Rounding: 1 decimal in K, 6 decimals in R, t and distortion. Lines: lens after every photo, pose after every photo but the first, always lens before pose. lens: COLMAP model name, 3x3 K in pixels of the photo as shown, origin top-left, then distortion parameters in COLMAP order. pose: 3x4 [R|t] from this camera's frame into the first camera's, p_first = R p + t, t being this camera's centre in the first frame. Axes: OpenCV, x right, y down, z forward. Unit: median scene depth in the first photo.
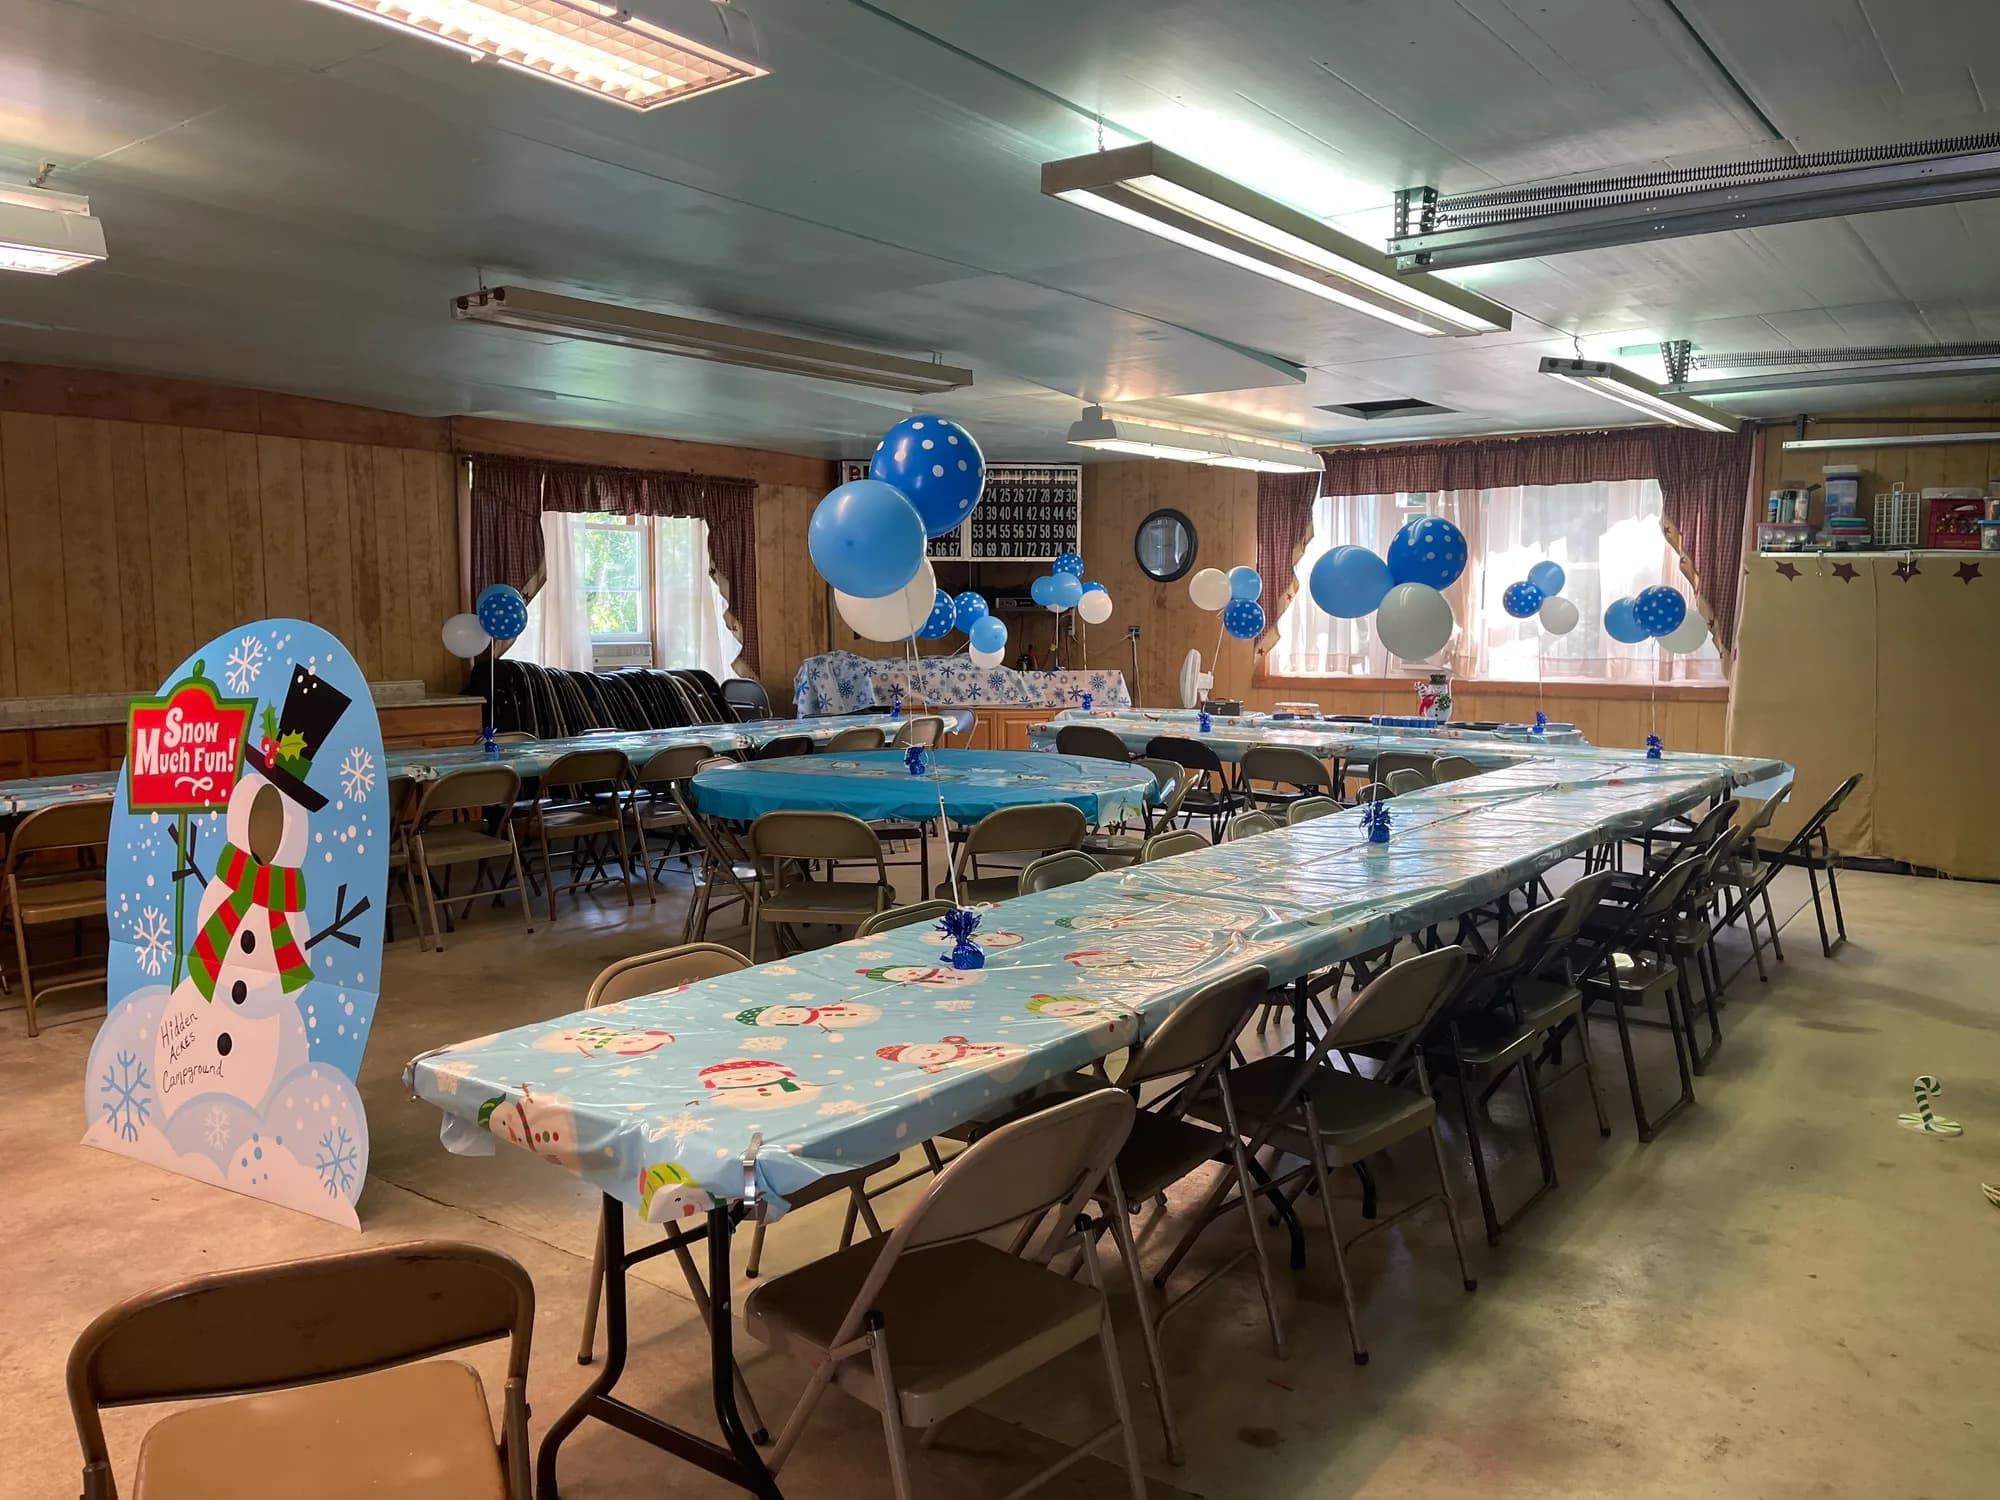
lens RADIAL K [[1500.4, 0, 1002.1], [0, 1500.4, 769.4], [0, 0, 1]] dist [0.076779, -0.104269]
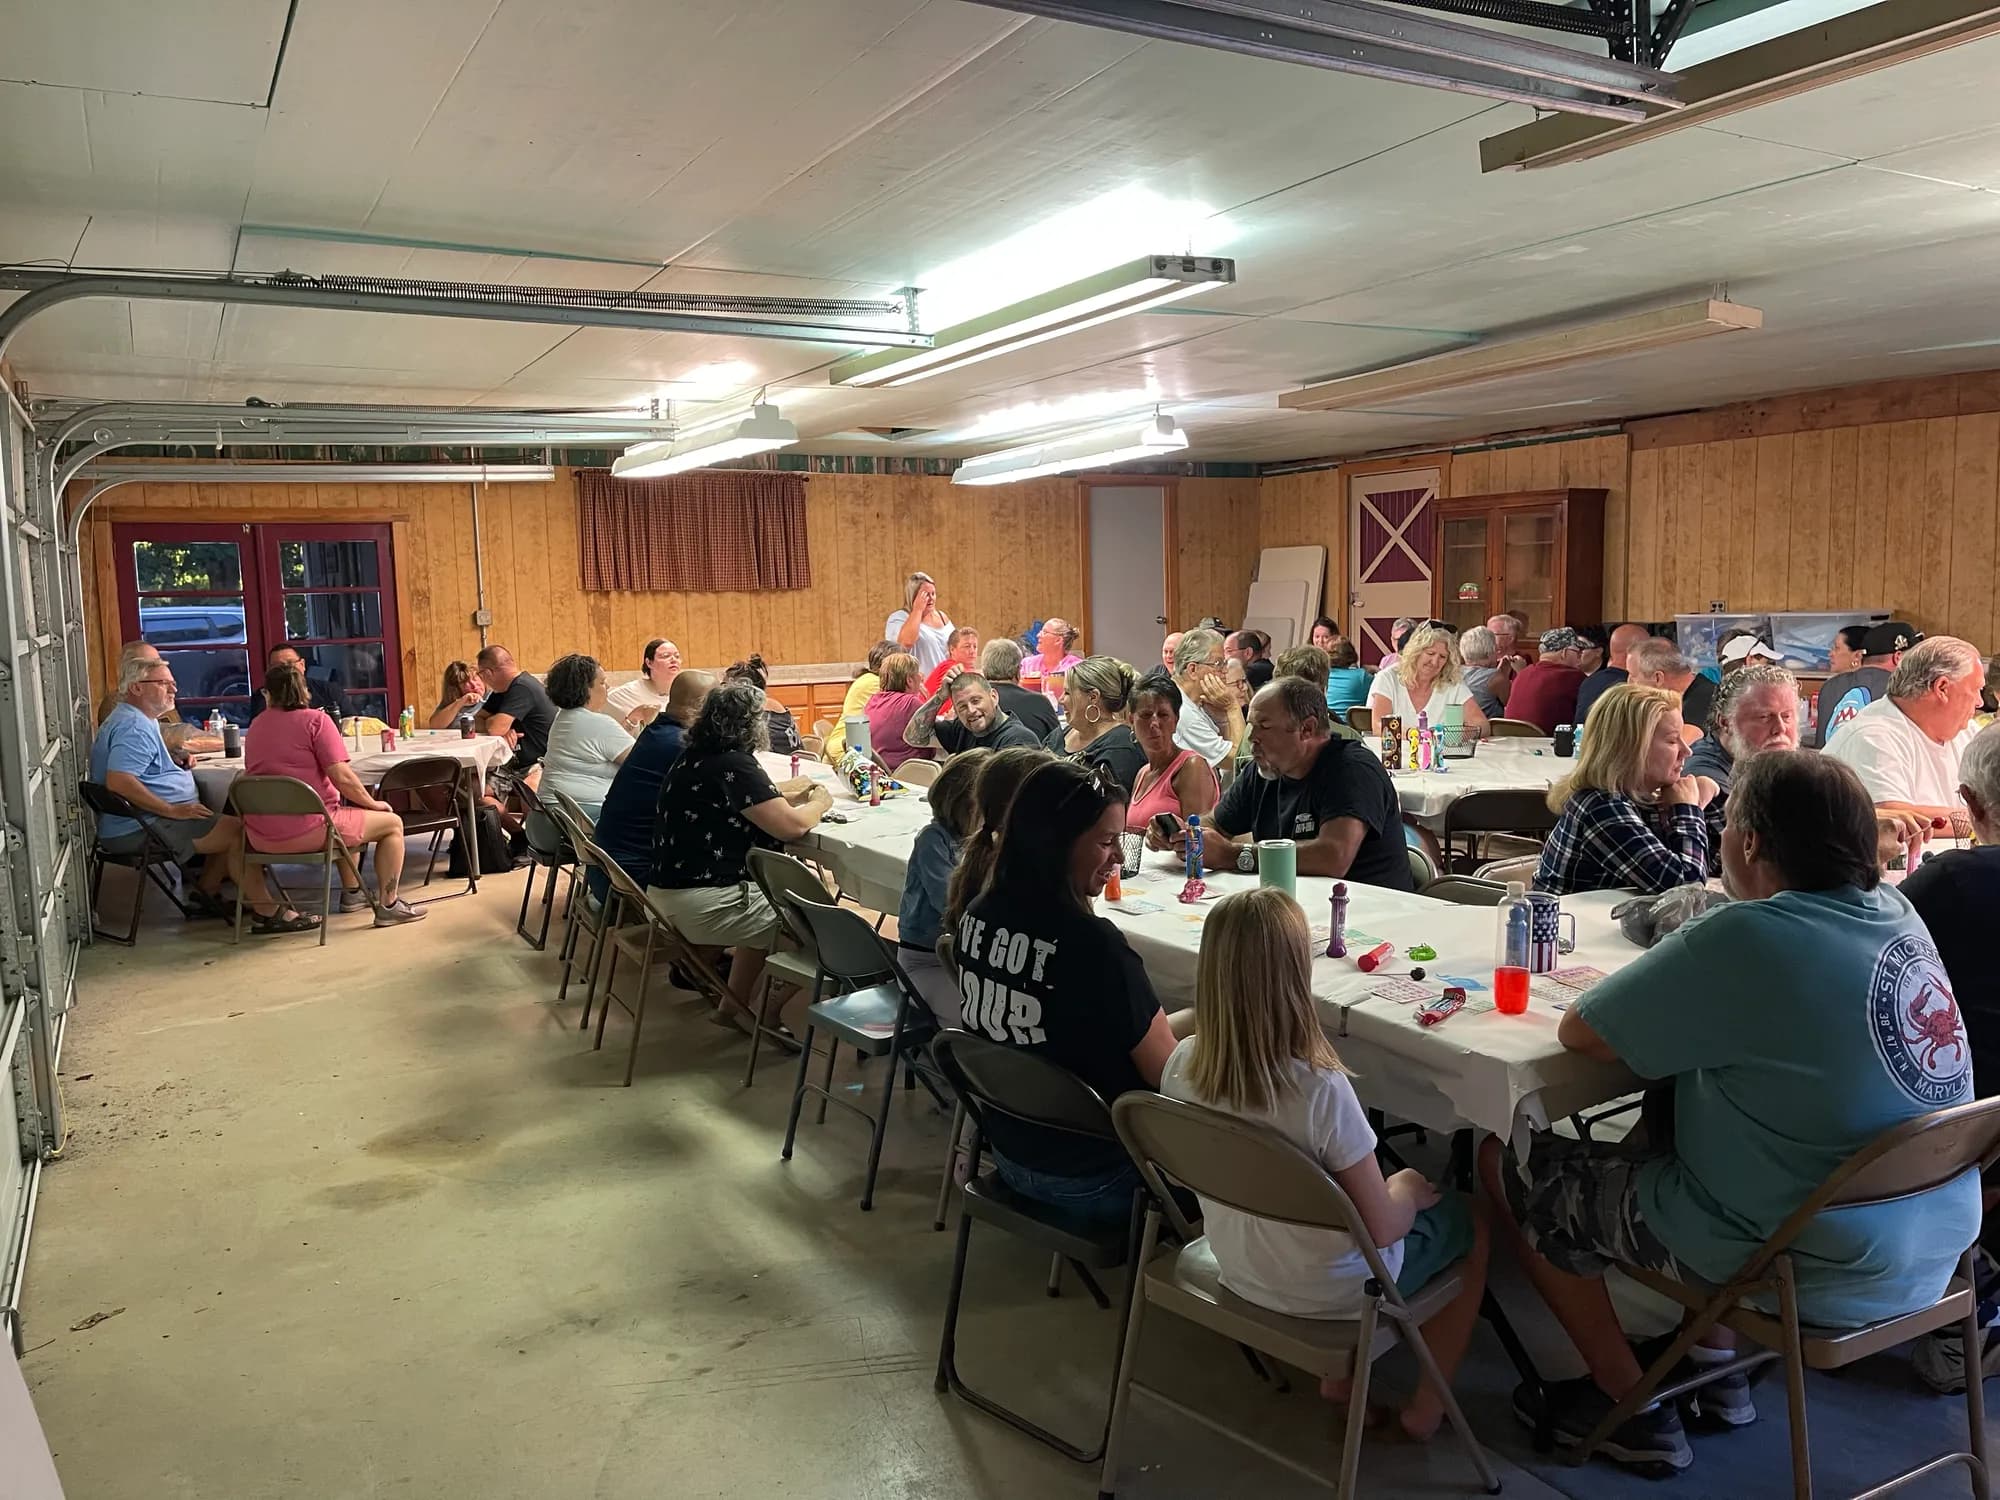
lens RADIAL K [[1452.1, 0, 1000.0], [0, 1452.1, 750.0], [0, 0, 1]] dist [0.044291, -0.065666]
pose [[-0.405470, 0.108077, -0.907697, 0.651495], [-0.071058, 0.986255, 0.149173, -0.088209], [0.911342, 0.124984, -0.392217, 0.751542]]
